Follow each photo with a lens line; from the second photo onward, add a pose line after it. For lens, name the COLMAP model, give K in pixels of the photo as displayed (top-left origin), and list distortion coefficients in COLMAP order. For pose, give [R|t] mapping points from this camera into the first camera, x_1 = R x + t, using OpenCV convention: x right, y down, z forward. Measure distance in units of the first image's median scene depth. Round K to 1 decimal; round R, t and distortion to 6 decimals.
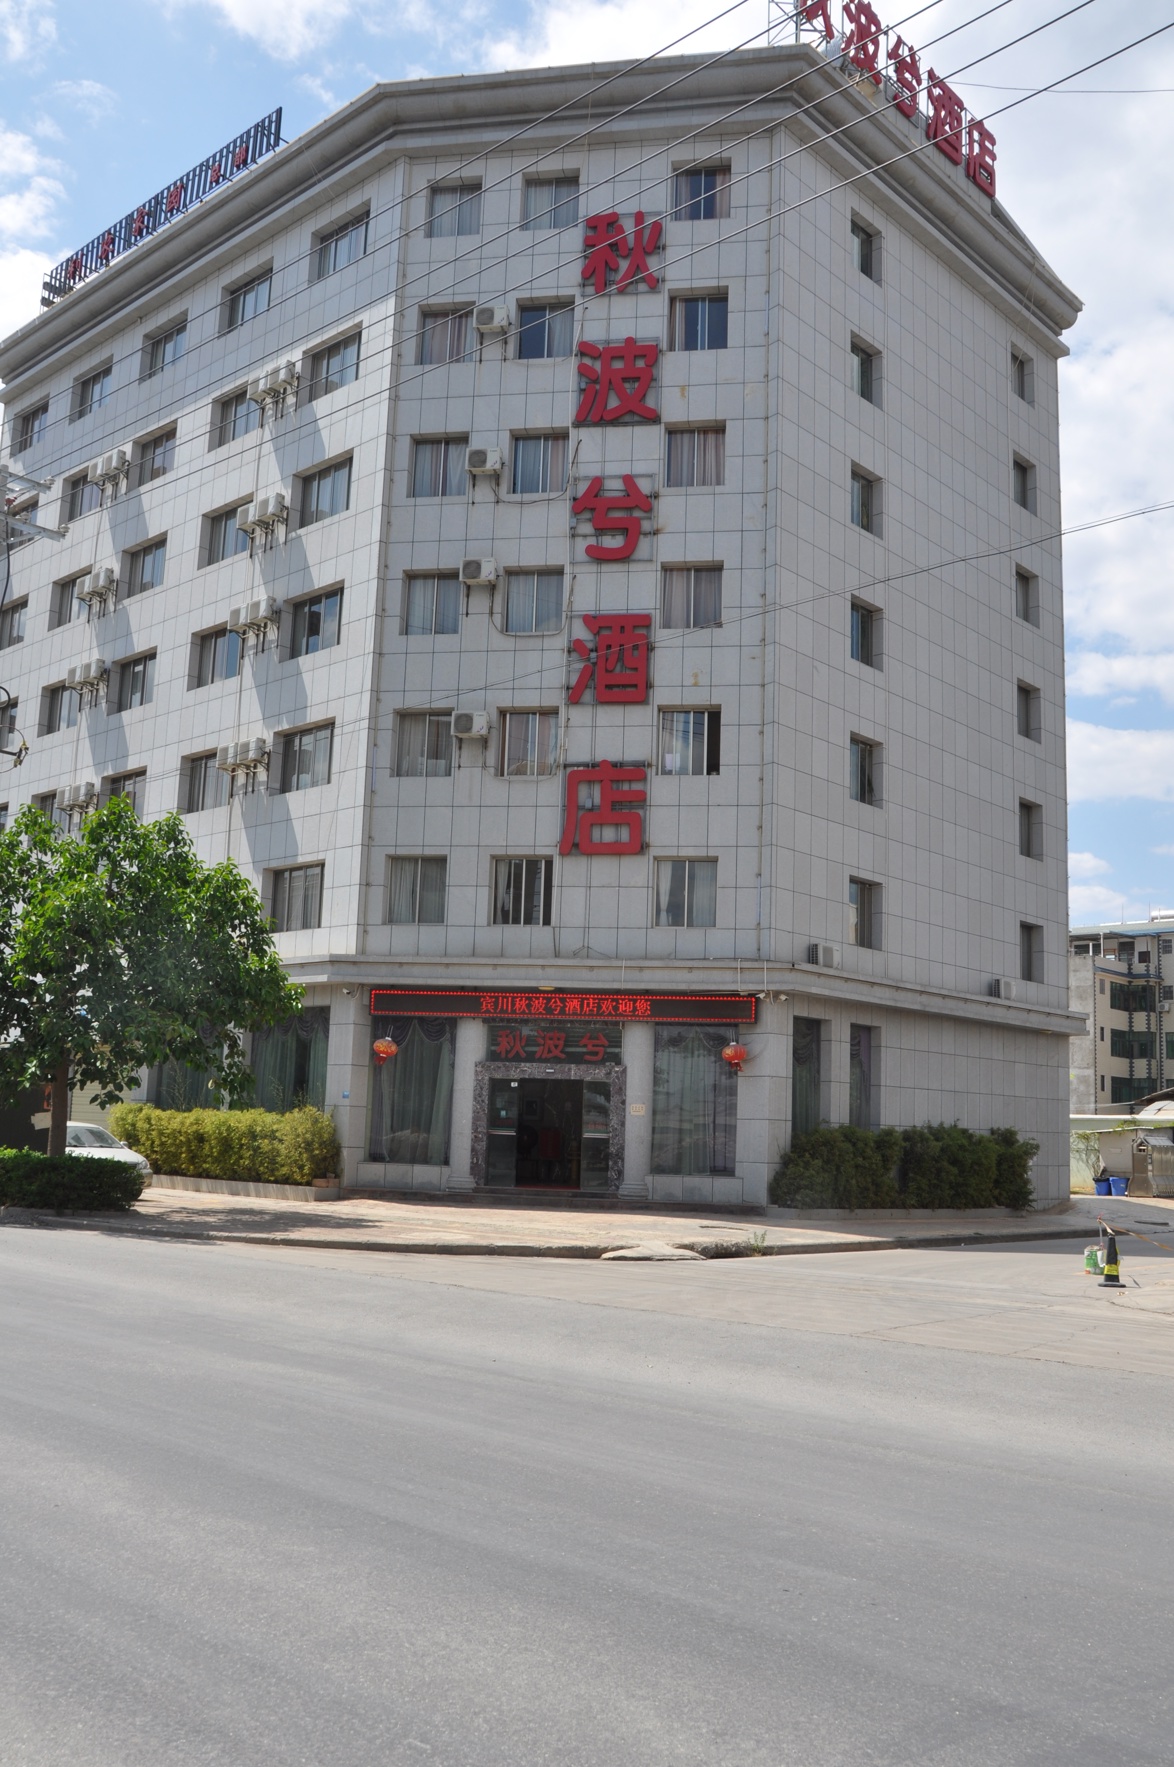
lens RADIAL K [[1512.2, 0, 596.6], [0, 1512.2, 907.6], [0, 0, 1]] dist [-0.159763, 0.191180]
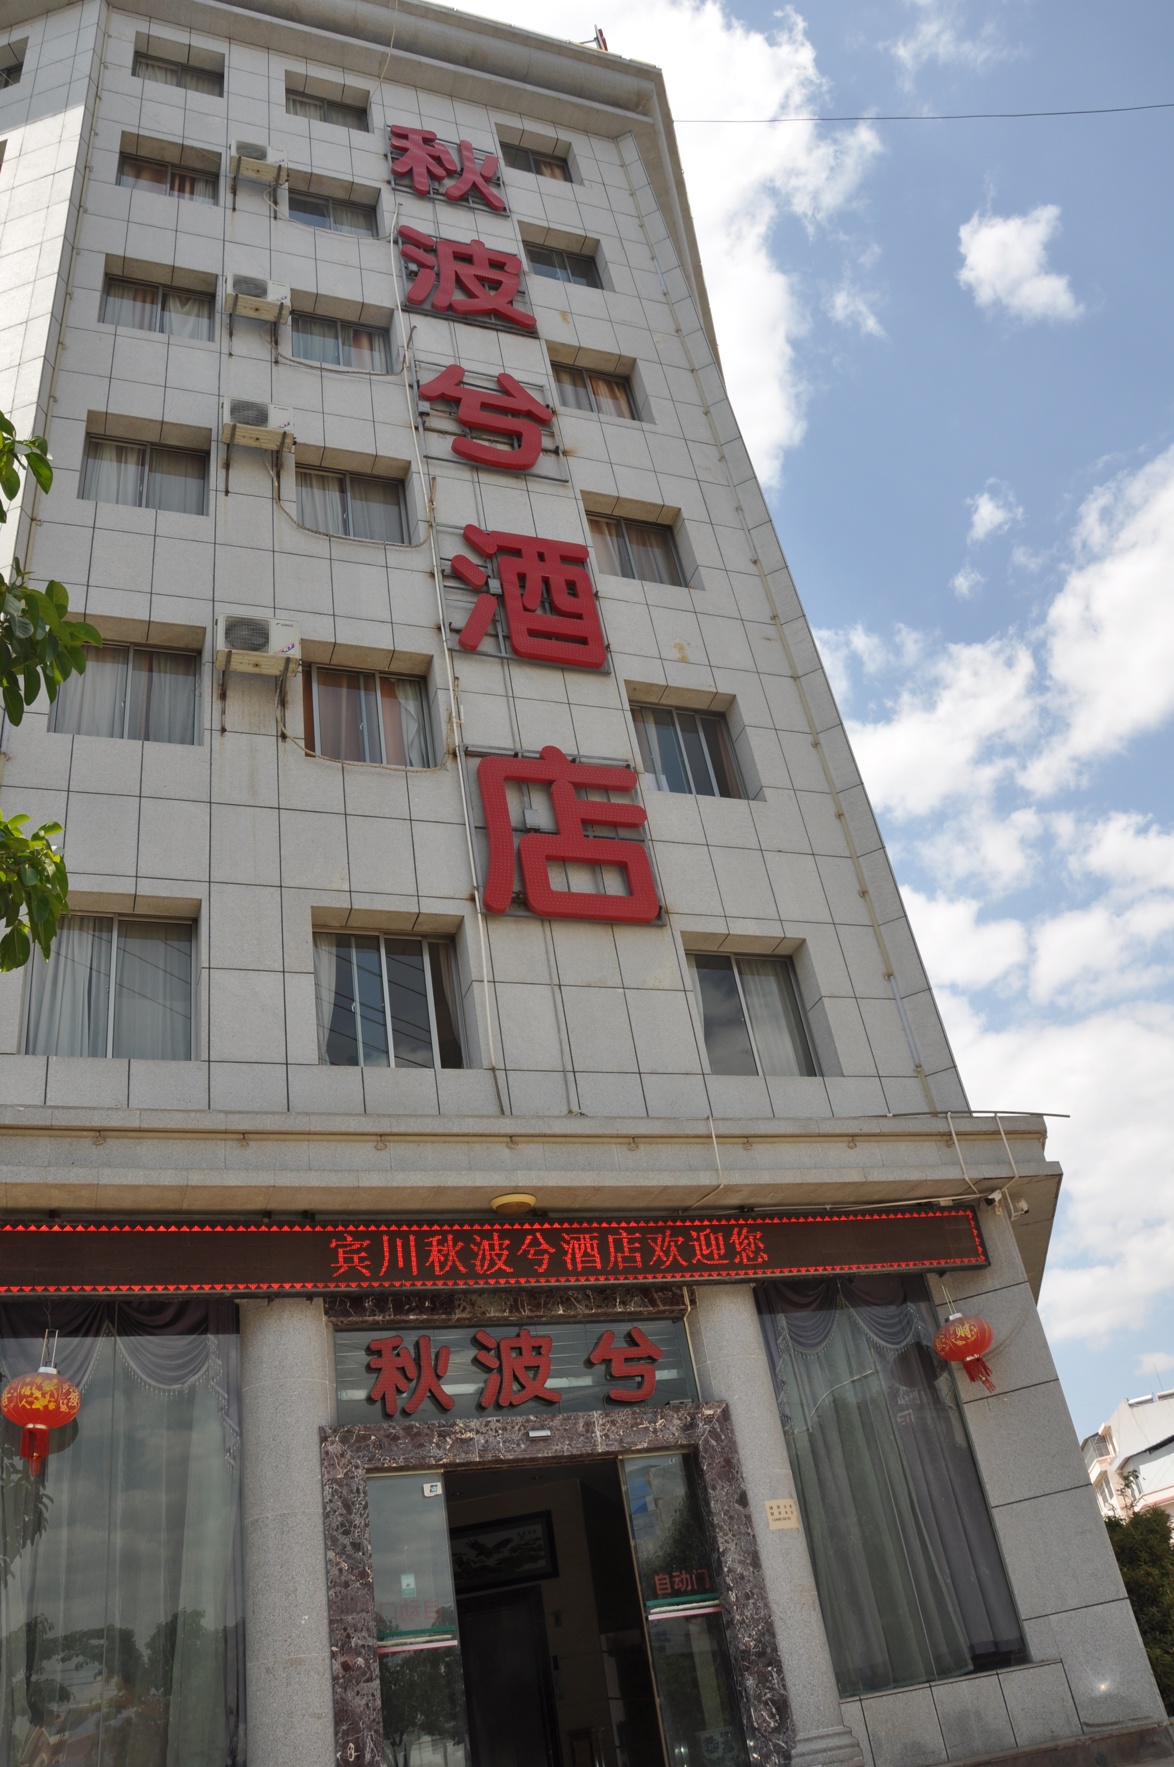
lens RADIAL K [[1372.3, 0, 587.0], [0, 1372.3, 883.5], [0, 0, 1]] dist [-0.164735, 0.119254]
pose [[0.863826, 0.133832, 0.485689, -0.188823], [0.106136, 0.894087, -0.435137, 0.129207], [-0.492483, 0.427432, 0.758131, 0.694493]]
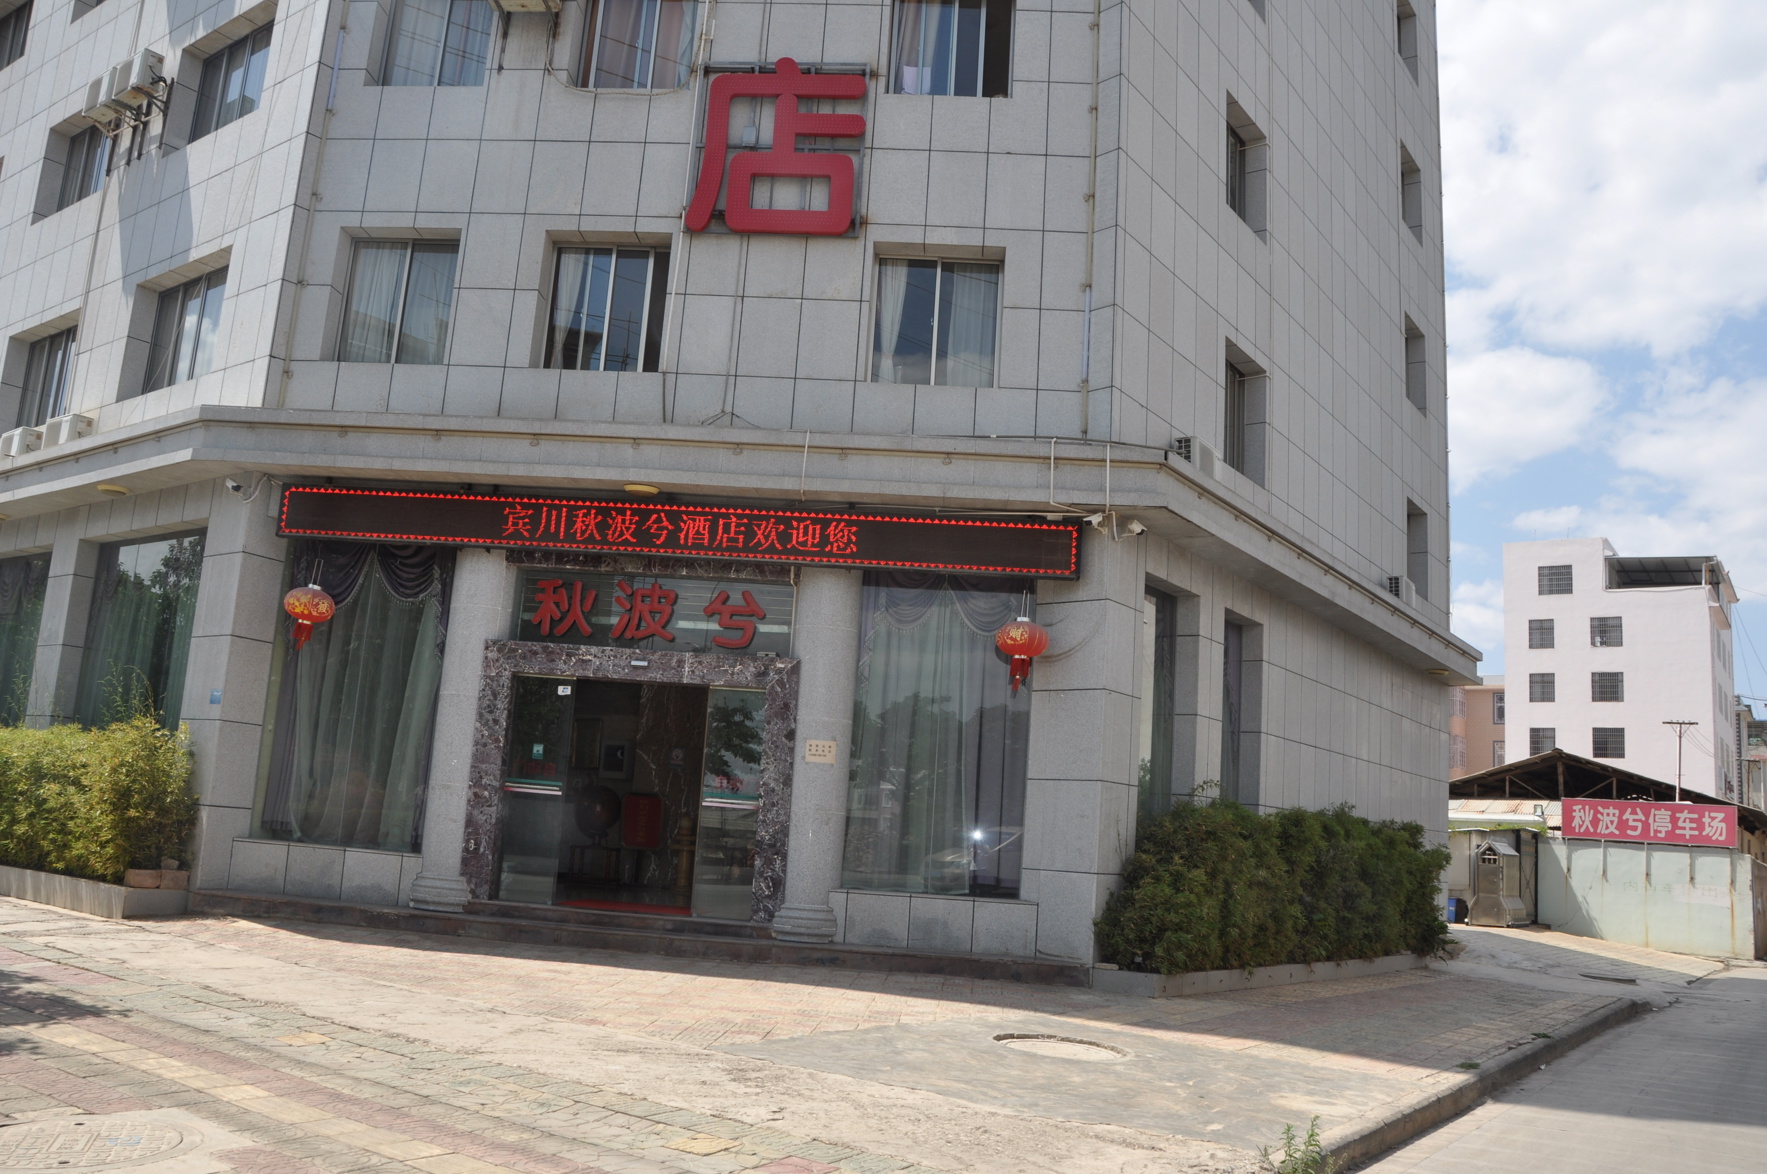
lens RADIAL K [[1372.3, 0, 863.9], [0, 1372.3, 598.8], [0, 0, 1]] dist [-0.164735, 0.119254]
pose [[0.993503, 0.050906, 0.101782, -0.005288], [-0.049290, 0.998616, -0.018333, 0.091207], [-0.102574, 0.013197, 0.994638, 0.557418]]
